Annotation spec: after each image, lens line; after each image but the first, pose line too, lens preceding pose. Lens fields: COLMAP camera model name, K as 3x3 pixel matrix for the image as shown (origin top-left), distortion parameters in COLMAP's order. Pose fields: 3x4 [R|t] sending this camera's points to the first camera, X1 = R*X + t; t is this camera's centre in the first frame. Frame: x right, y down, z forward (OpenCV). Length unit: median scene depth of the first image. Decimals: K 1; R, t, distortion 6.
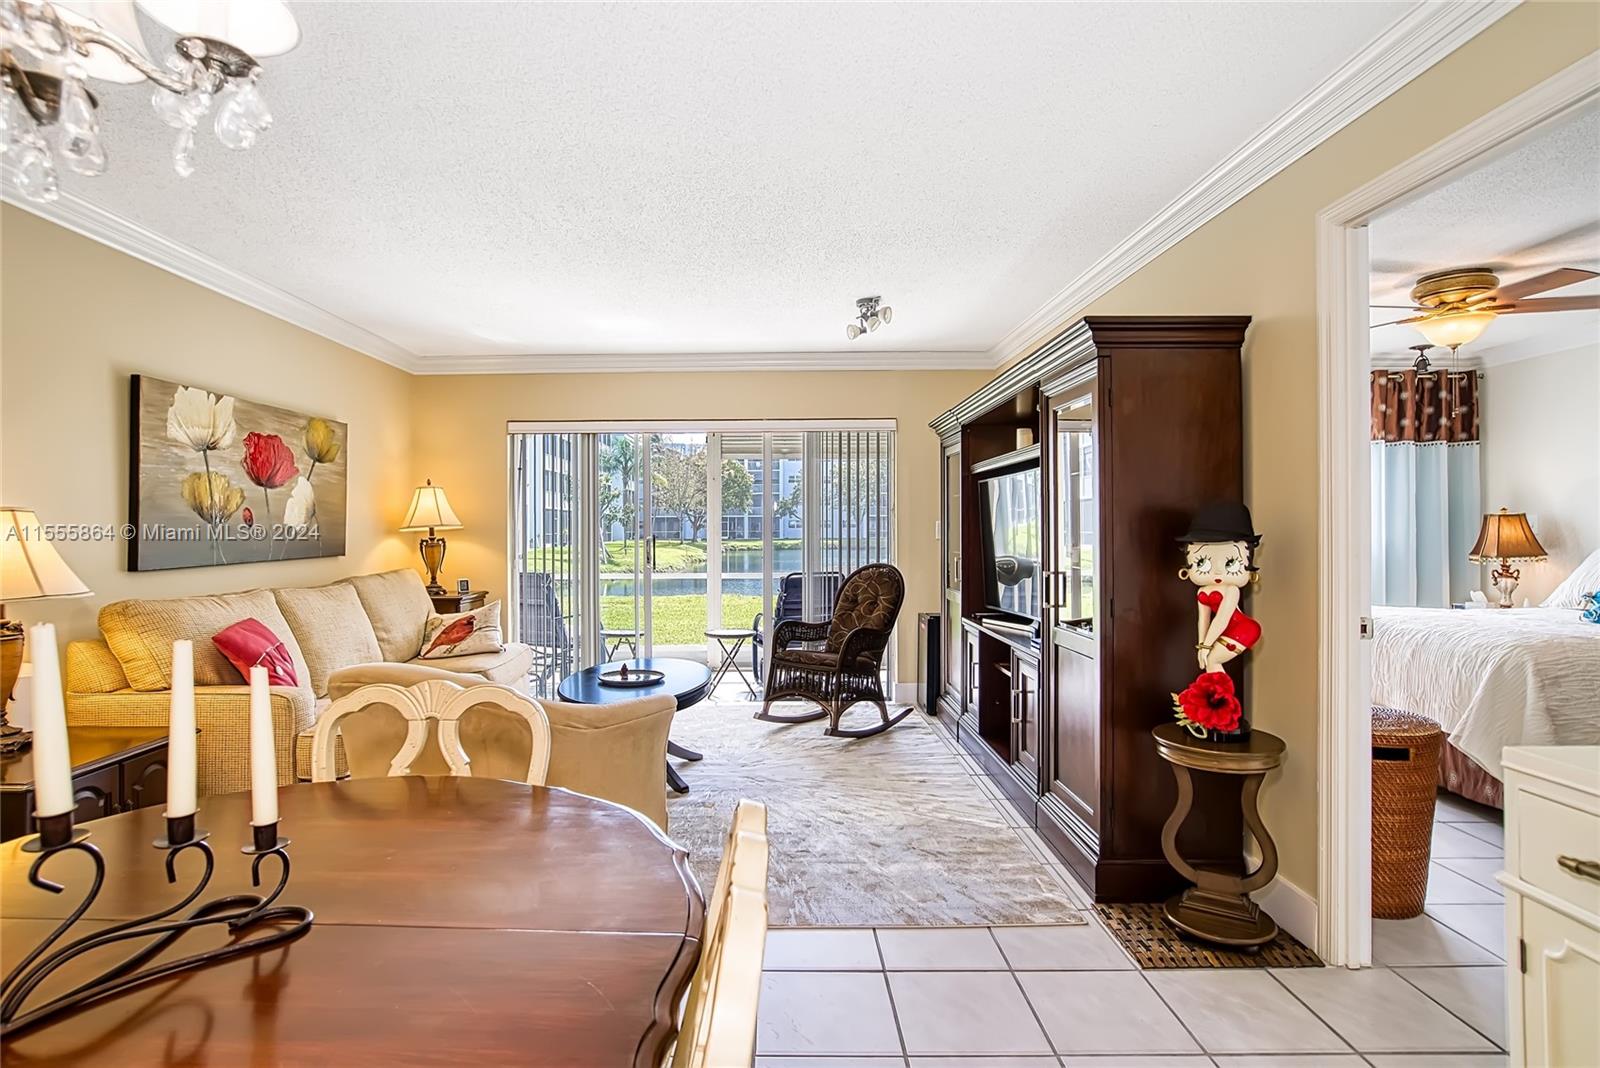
lens RADIAL K [[783.5, 0, 764.3], [0, 783.5, 527.4], [0, 0, 1]] dist [-0.051927, 0.027246]
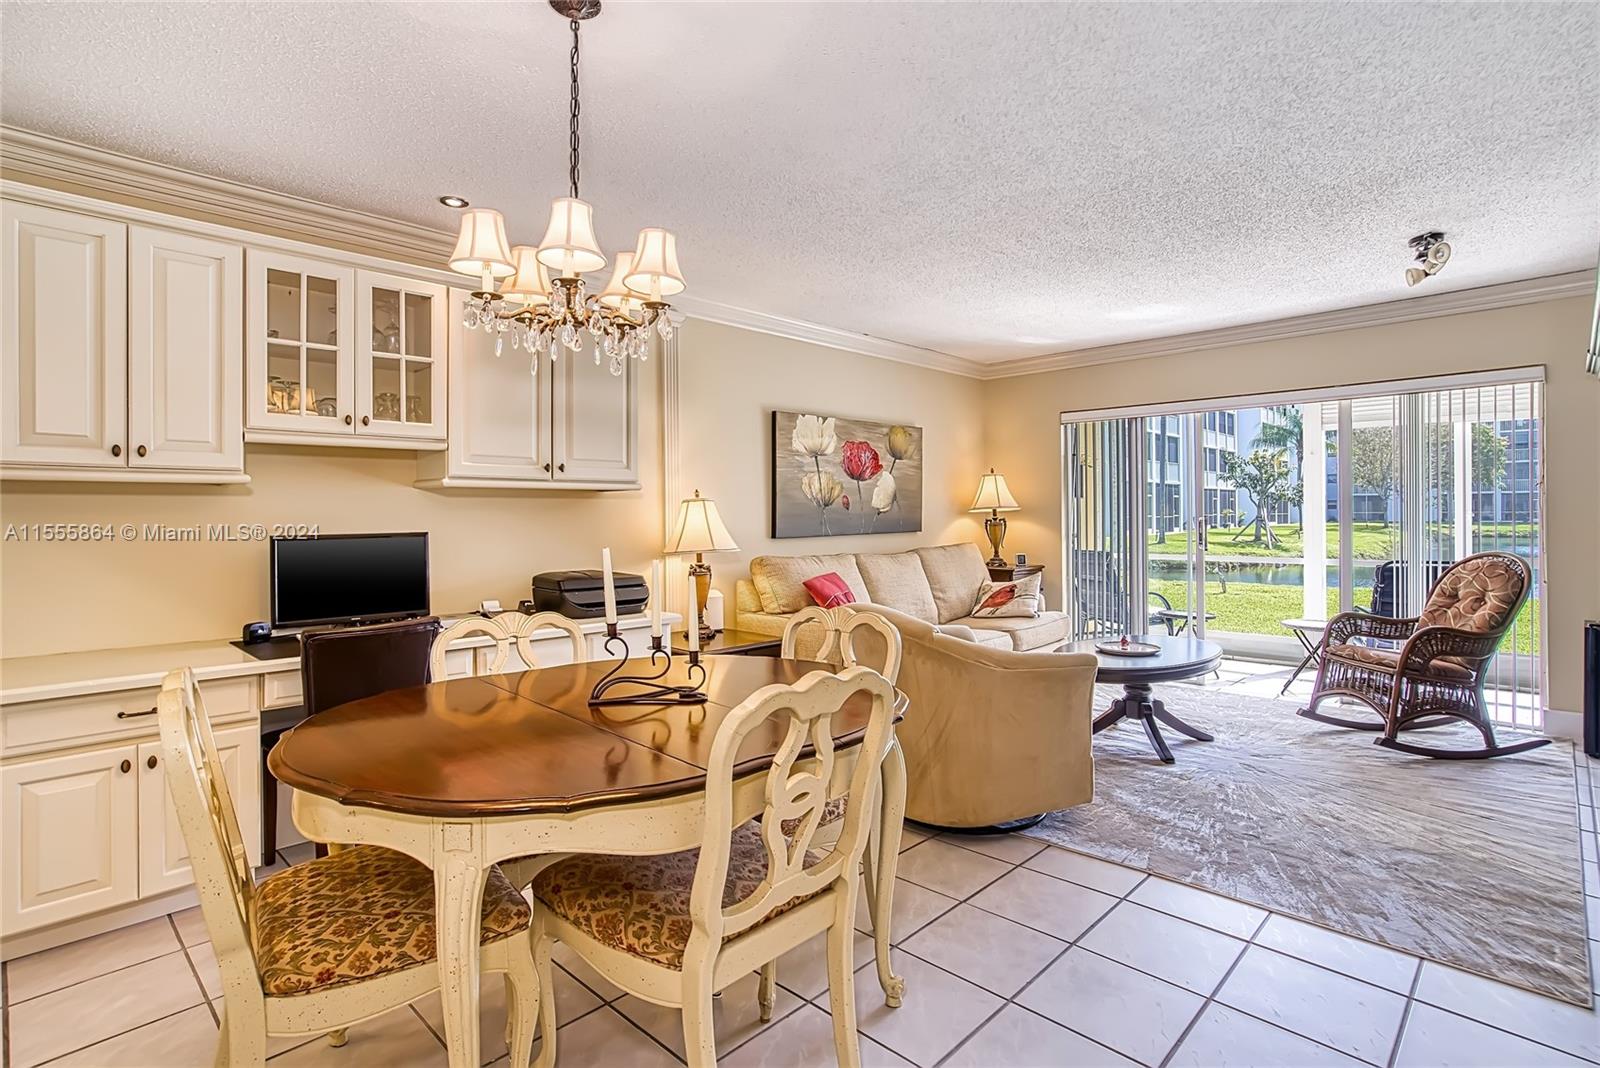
lens RADIAL K [[777.6, 0, 806.5], [0, 777.6, 515.9], [0, 0, 1]] dist [0.000554, 0.001573]
pose [[0.730209, 0.001353, -0.683223, 0.218716], [0.004837, 0.999963, 0.007150, 0.001042], [0.683207, -0.008526, 0.730175, -0.072850]]
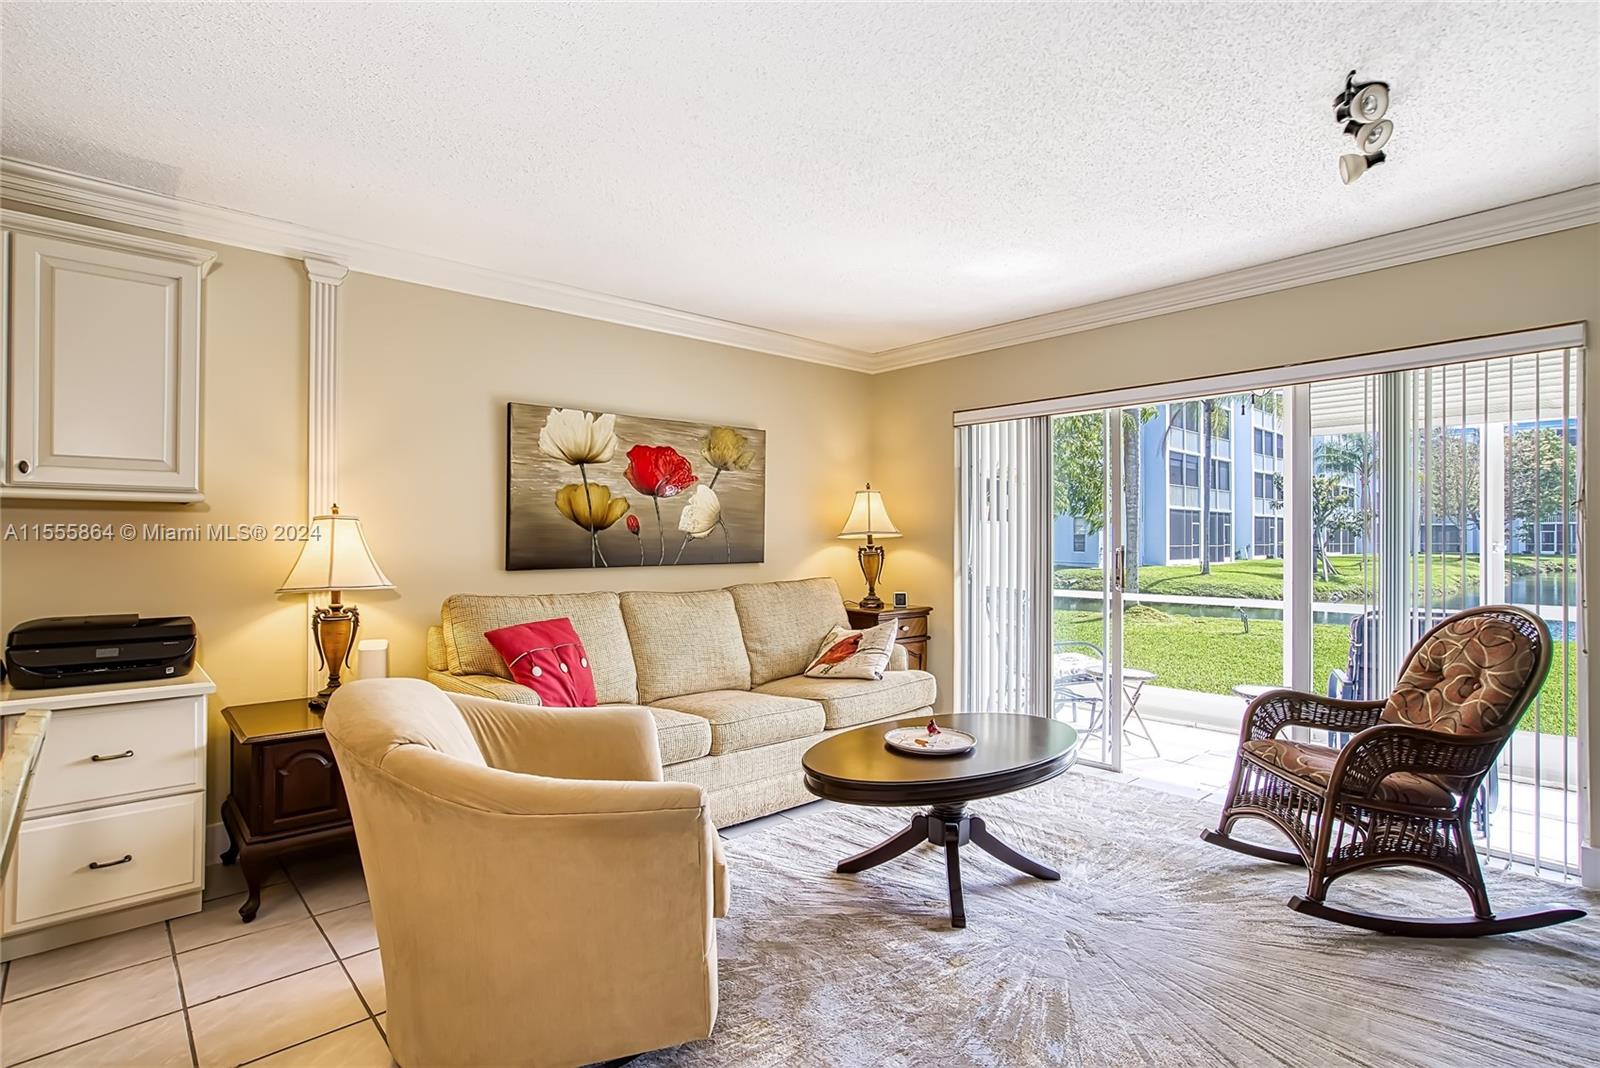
lens RADIAL K [[784.3, 0, 783.2], [0, 784.3, 533.0], [0, 0, 1]] dist [-0.046199, 0.024761]
pose [[0.668407, -0.000095, -0.743795, 0.257291], [-0.003569, 0.999988, -0.003335, 0.002018], [0.743787, 0.004883, 0.668399, 0.381633]]
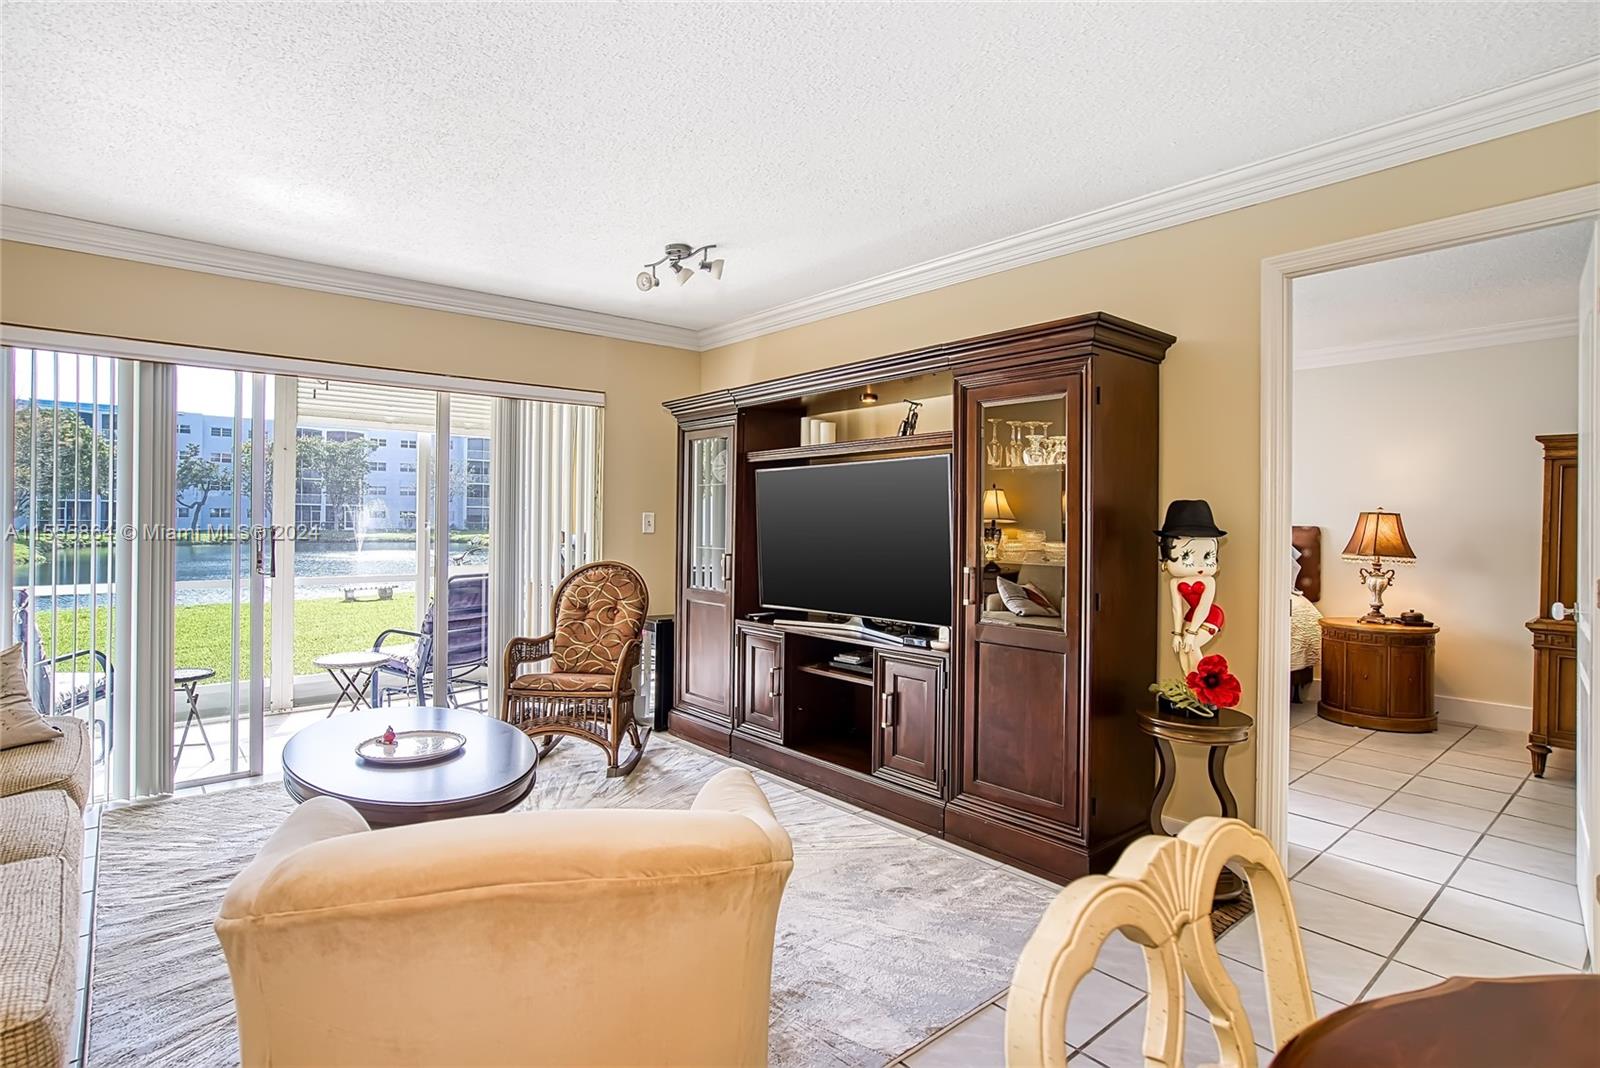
lens RADIAL K [[785.4, 0, 765.8], [0, 785.4, 522.4], [0, 0, 1]] dist [-0.034276, 0.000129]
pose [[0.767974, 0.008313, 0.640428, -0.330140], [-0.010596, 0.999944, -0.000273, 0.002683], [-0.640394, -0.006576, 0.768019, 0.299070]]
